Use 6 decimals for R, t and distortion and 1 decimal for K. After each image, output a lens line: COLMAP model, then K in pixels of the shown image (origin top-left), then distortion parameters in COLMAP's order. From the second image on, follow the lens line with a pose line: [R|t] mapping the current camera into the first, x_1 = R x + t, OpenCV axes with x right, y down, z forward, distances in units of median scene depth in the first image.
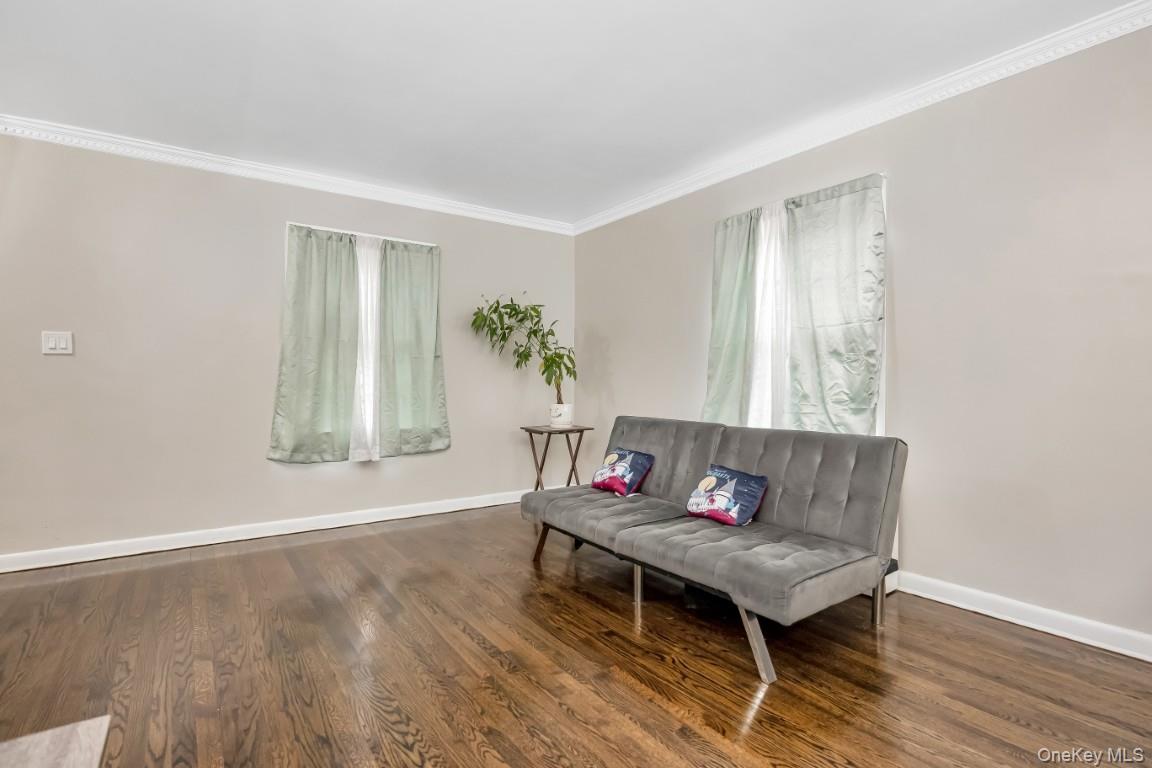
lens RADIAL K [[559.0, 0, 576.0], [0, 559.0, 384.0], [0, 0, 1]] dist [-0.001879, -0.000148]
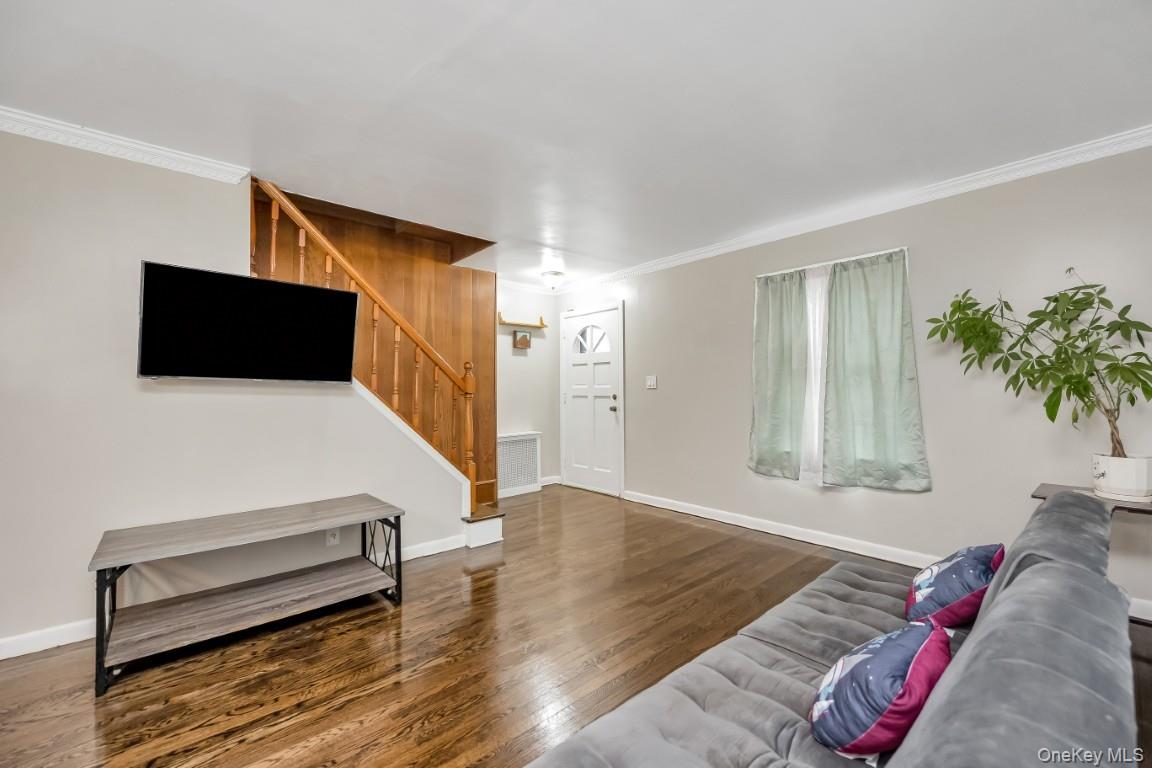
lens RADIAL K [[465.2, 0, 573.8], [0, 465.2, 380.8], [0, 0, 1]] dist [0.000851, 0.000107]
pose [[0.109472, -0.024332, -0.993692, 0.433823], [0.001154, 0.999703, -0.024352, -0.032613], [0.993989, 0.001519, 0.109467, 0.467483]]
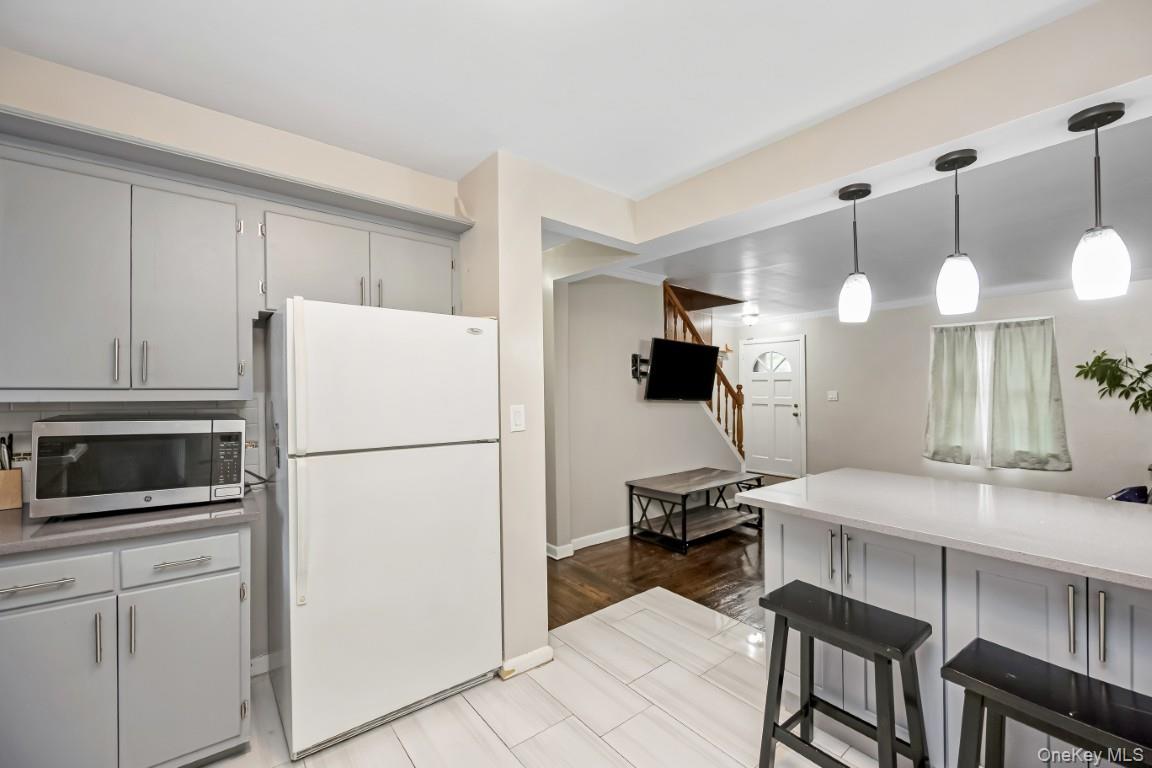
lens RADIAL K [[467.5, 0, 573.3], [0, 467.5, 382.0], [0, 0, 1]] dist [-0.000767, -0.000408]
pose [[0.063209, -0.018912, -0.997821, 0.868554], [-0.006742, 0.999790, -0.019377, -0.069061], [0.997978, 0.007952, 0.063068, -0.232658]]
